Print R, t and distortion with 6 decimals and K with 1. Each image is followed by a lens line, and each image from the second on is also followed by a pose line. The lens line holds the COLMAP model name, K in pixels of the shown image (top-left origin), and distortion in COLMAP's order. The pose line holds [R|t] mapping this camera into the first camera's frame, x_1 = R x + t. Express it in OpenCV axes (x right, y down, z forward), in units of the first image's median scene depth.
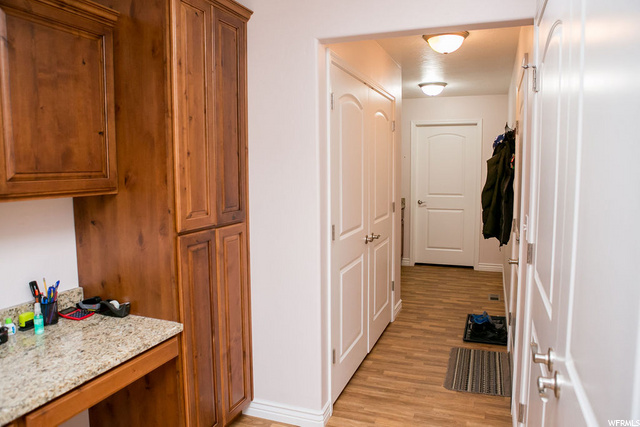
lens RADIAL K [[439.4, 0, 317.2], [0, 439.4, 213.6], [0, 0, 1]] dist [-0.106766, 0.072404]
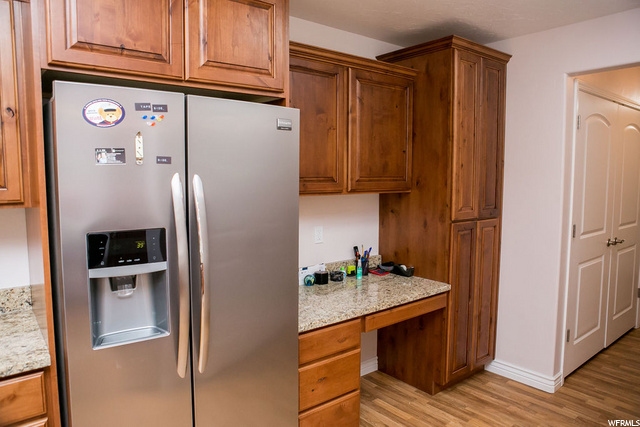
lens RADIAL K [[439.4, 0, 323.7], [0, 439.4, 213.5], [0, 0, 1]] dist [-0.106766, 0.072404]
pose [[0.869810, 0.050291, -0.490816, 0.014419], [-0.058287, 0.998299, -0.001005, 0.045082], [0.489931, 0.029482, 0.871262, -0.448026]]
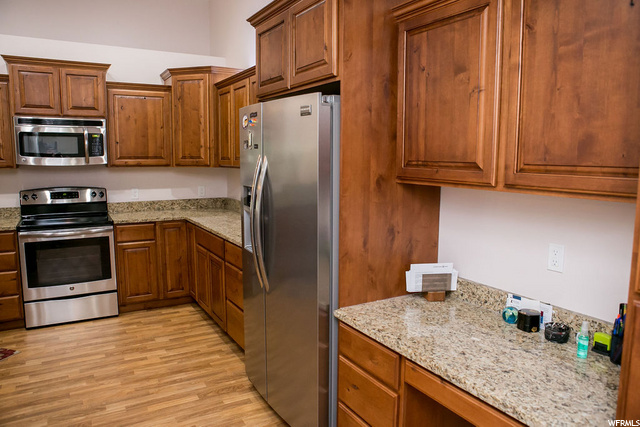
lens RADIAL K [[439.4, 0, 311.3], [0, 439.4, 213.2], [0, 0, 1]] dist [-0.106766, 0.072404]
pose [[-0.614202, 0.104305, -0.782225, 0.284108], [-0.088199, 0.975943, 0.199389, -0.109060], [0.784205, 0.191457, -0.590227, 0.957645]]
